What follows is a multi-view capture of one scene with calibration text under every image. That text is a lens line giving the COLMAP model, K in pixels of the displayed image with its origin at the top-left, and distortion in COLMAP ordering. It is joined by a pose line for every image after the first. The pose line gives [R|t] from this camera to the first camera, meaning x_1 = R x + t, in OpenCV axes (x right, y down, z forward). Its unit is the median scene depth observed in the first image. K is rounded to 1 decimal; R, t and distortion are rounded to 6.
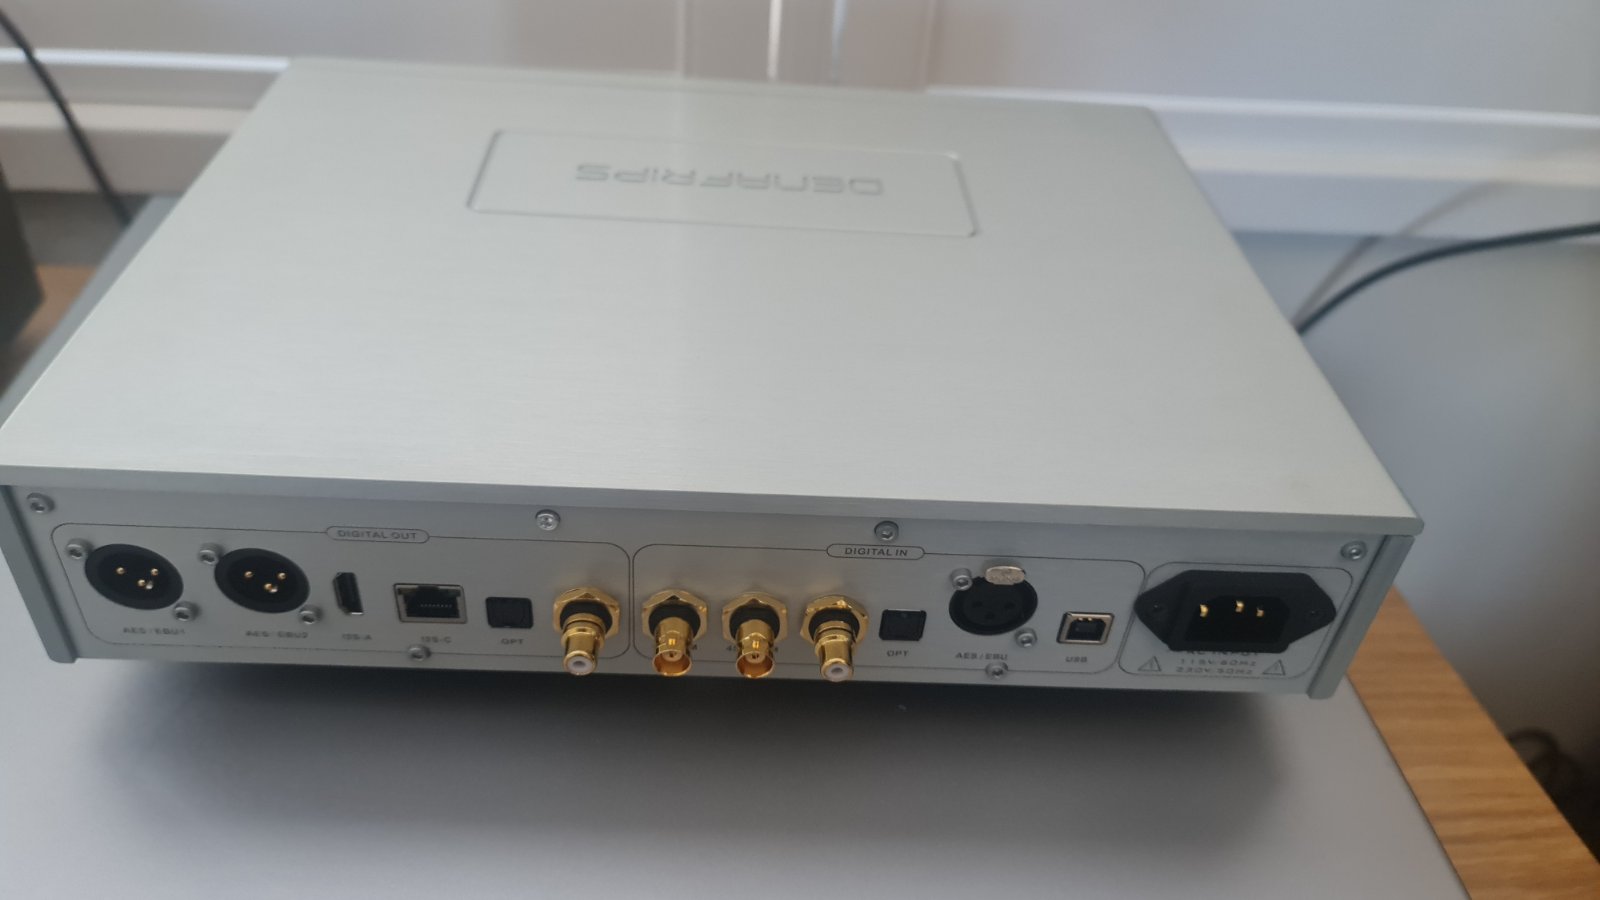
lens RADIAL K [[1188.1, 0, 790.3], [0, 1188.1, 439.1], [0, 0, 1]] dist [-0.003426, 0.030147]
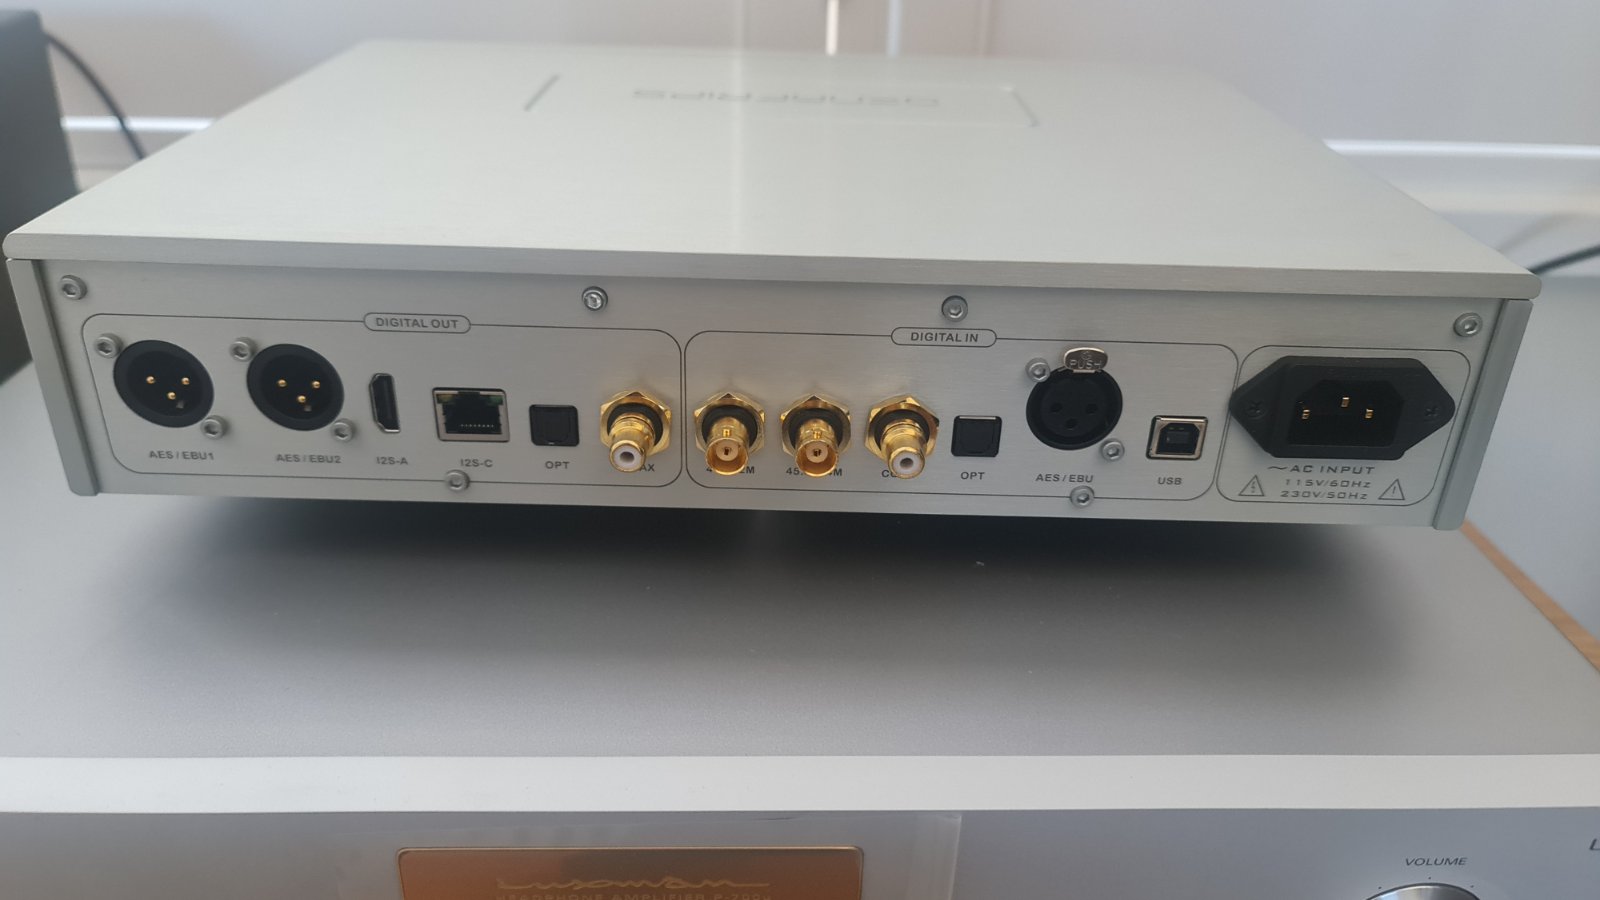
lens RADIAL K [[1188.1, 0, 809.5], [0, 1188.1, 451.1], [0, 0, 1]] dist [-0.003426, 0.030147]
pose [[0.998993, -0.024475, -0.037591, -0.000506], [0.017554, 0.984502, -0.174493, 0.329374], [0.041280, 0.173658, 0.983941, 0.089794]]
